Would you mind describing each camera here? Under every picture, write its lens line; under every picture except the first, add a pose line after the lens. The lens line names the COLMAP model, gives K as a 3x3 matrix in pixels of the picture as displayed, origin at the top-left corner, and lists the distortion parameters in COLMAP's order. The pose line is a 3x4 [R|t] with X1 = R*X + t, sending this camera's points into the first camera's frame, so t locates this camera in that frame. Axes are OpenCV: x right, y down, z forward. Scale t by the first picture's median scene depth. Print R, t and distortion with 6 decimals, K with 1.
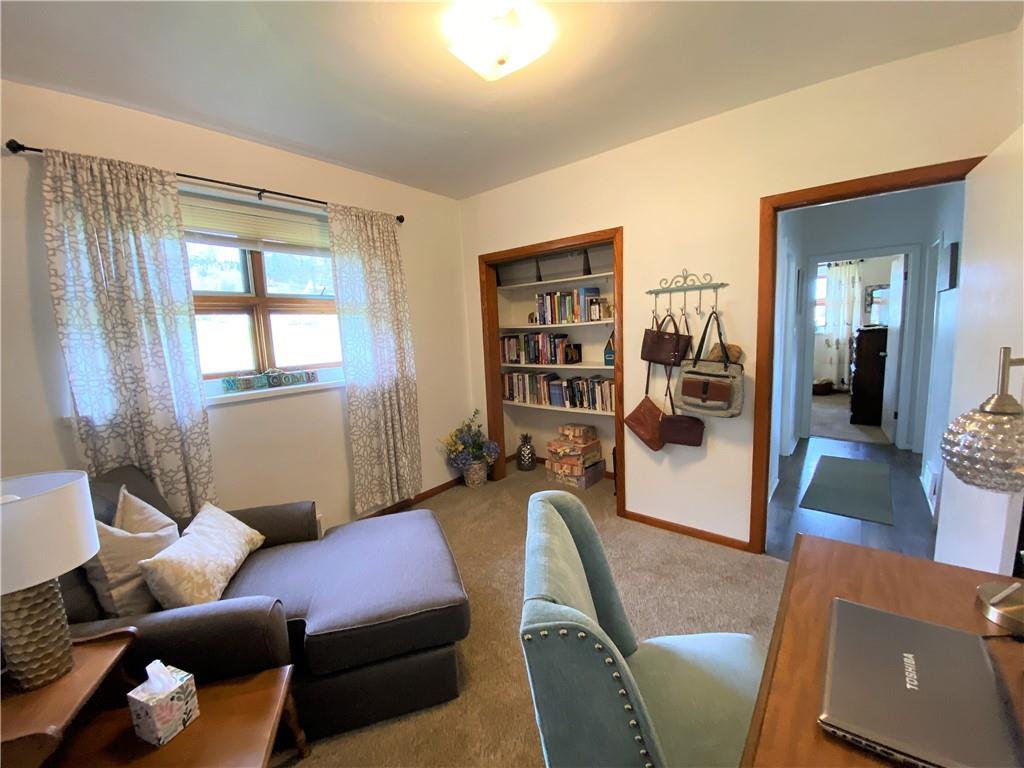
lens RADIAL K [[412.7, 0, 512.0], [0, 412.7, 384.0], [0, 0, 1]] dist [0.000437, -0.000065]
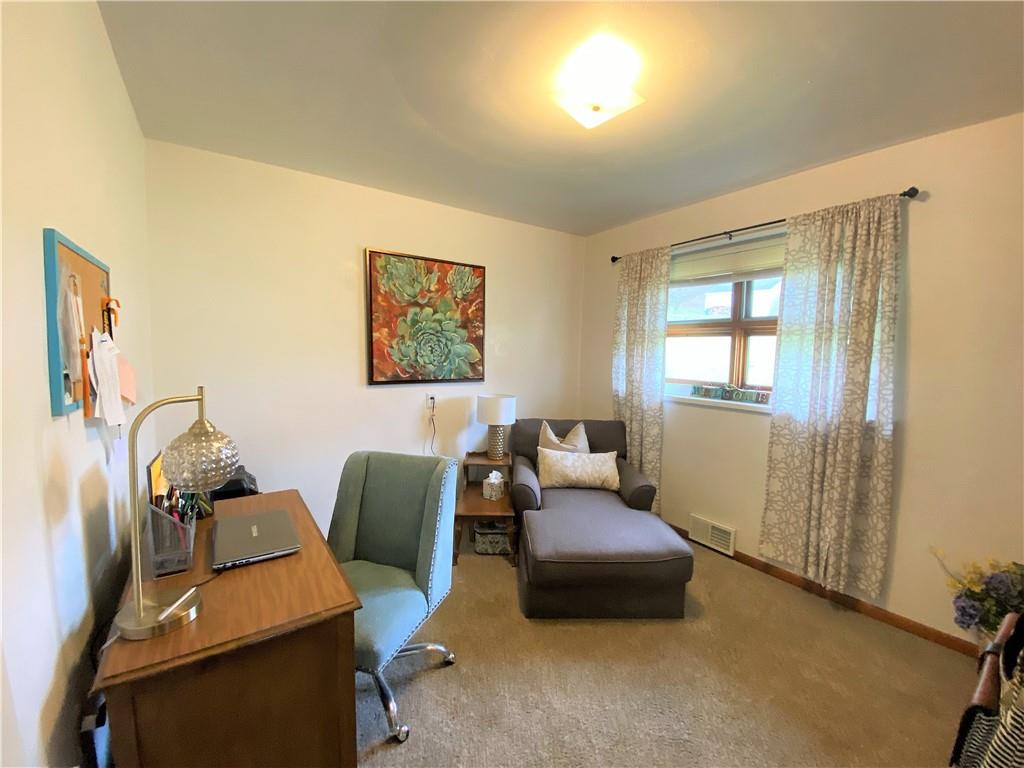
lens RADIAL K [[415.6, 0, 512.0], [0, 415.6, 384.0], [0, 0, 1]] dist [-0.000996, -0.000081]
pose [[-0.261559, 0.114411, -0.958382, 0.673482], [-0.144635, 0.977092, 0.156118, -0.128822], [0.954289, 0.179450, -0.239019, 0.700383]]
